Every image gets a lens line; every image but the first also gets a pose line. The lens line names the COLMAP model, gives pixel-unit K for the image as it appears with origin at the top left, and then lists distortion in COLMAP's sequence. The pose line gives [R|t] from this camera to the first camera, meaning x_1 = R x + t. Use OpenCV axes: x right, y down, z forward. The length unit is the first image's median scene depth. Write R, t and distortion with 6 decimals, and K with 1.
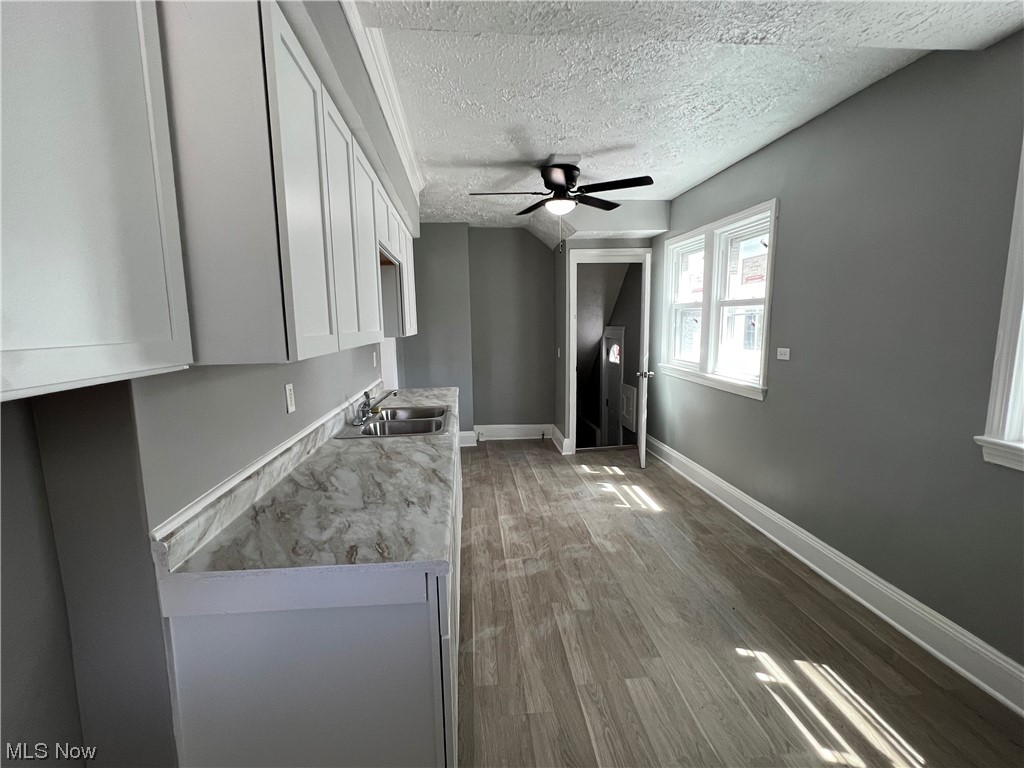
lens RADIAL K [[489.2, 0, 511.5], [0, 489.2, 386.6], [0, 0, 1]] dist [-0.001297, -0.000169]
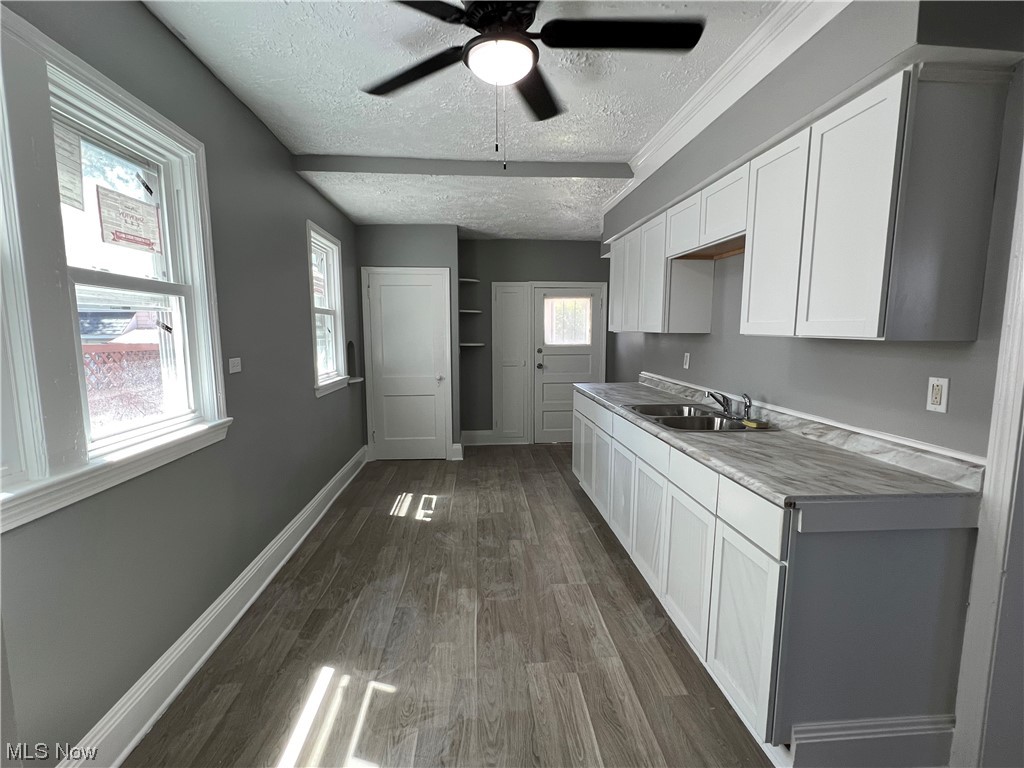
lens RADIAL K [[488.5, 0, 512.4], [0, 488.5, 387.5], [0, 0, 1]] dist [-0.001016, 0.000376]
pose [[-0.999662, 0.016624, 0.019996, 0.089650], [0.021124, 0.967595, 0.251624, -0.198567], [-0.015165, 0.251961, -0.967619, 1.590139]]
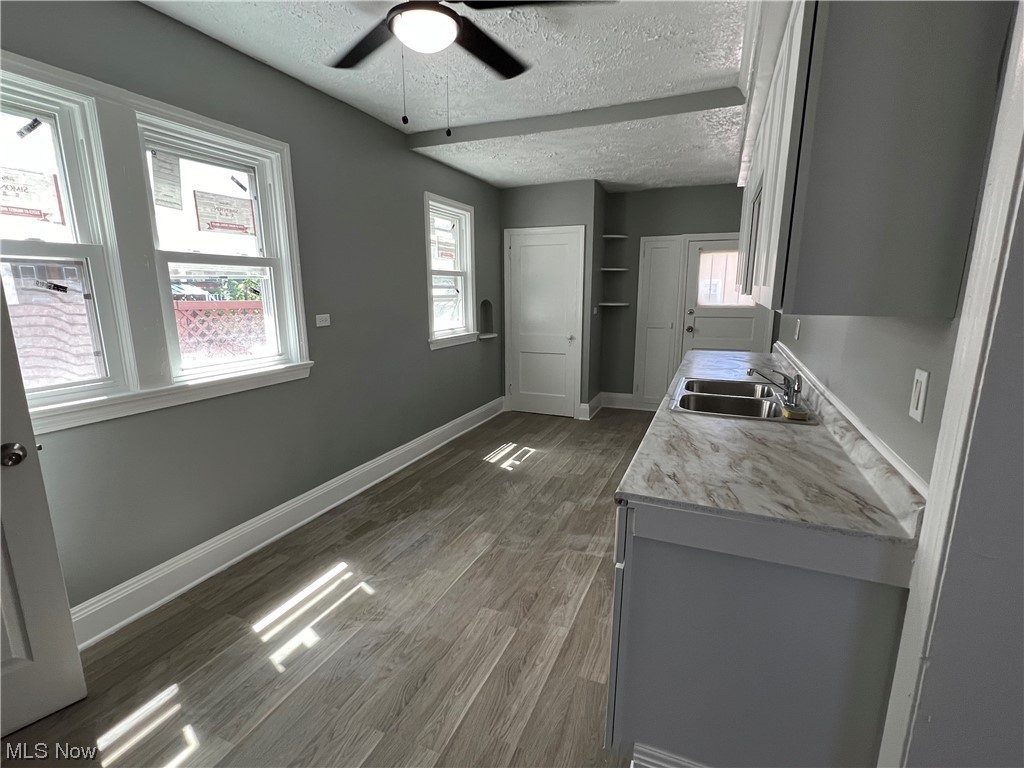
lens RADIAL K [[489.2, 0, 511.5], [0, 489.2, 386.6], [0, 0, 1]] dist [-0.001297, -0.000169]
pose [[-0.879025, -0.075056, 0.470831, -0.229749], [0.084074, 0.947655, 0.308030, -0.192124], [-0.469305, 0.310350, -0.826702, 1.521470]]
